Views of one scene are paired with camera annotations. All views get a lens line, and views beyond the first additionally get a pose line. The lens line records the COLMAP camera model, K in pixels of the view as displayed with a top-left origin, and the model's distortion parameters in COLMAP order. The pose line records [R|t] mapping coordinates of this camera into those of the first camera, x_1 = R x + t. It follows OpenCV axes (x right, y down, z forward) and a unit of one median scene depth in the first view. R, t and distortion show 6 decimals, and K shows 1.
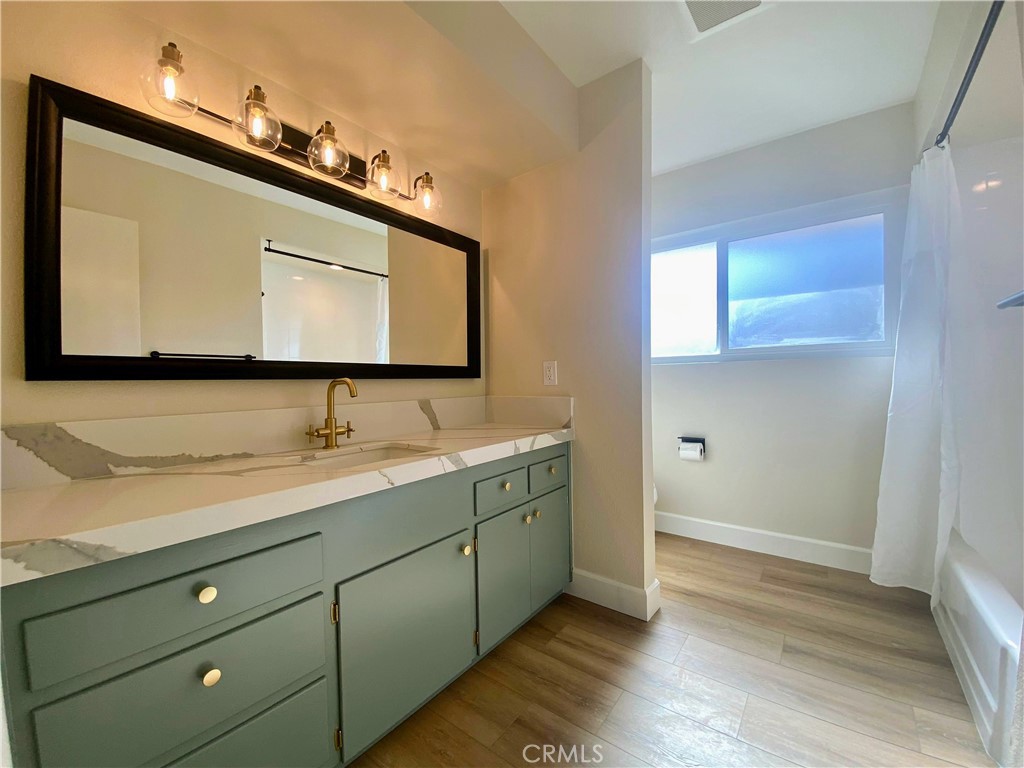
lens RADIAL K [[414.9, 0, 511.5], [0, 414.9, 387.0], [0, 0, 1]] dist [0.008649, -0.013081]
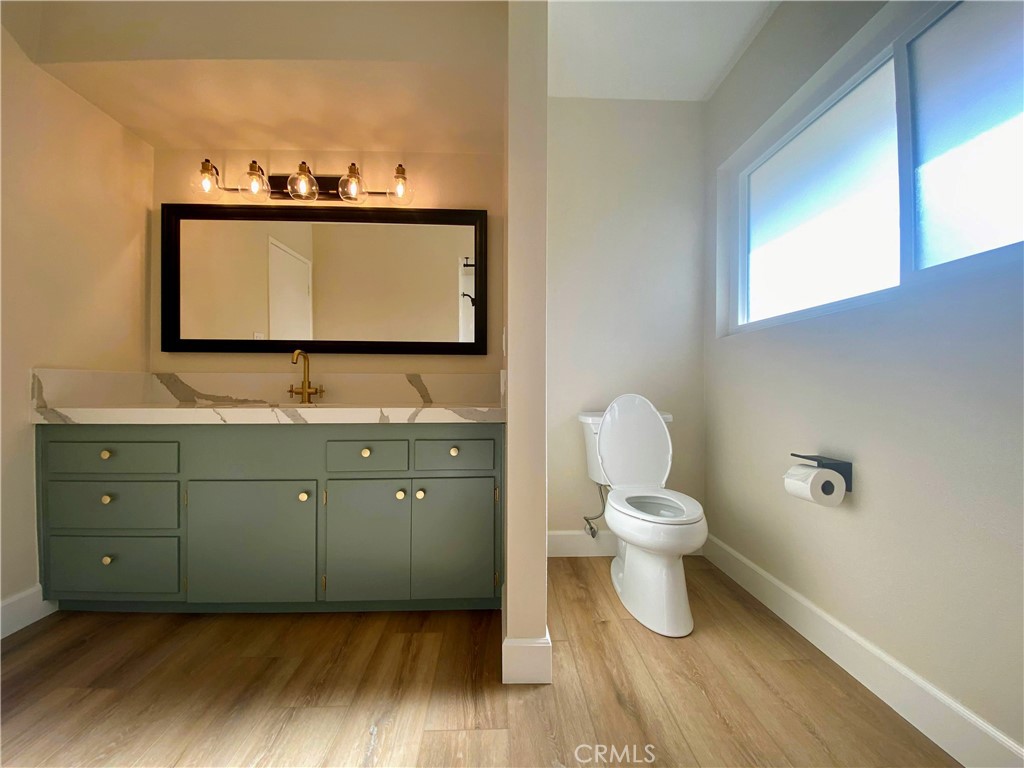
lens RADIAL K [[414.9, 0, 518.1], [0, 414.9, 390.7], [0, 0, 1]] dist [0.008649, -0.013081]
pose [[0.638044, 0.023102, -0.769653, 1.022392], [-0.026414, 0.999618, 0.008108, 0.075682], [0.769547, 0.015157, 0.638410, 0.661788]]
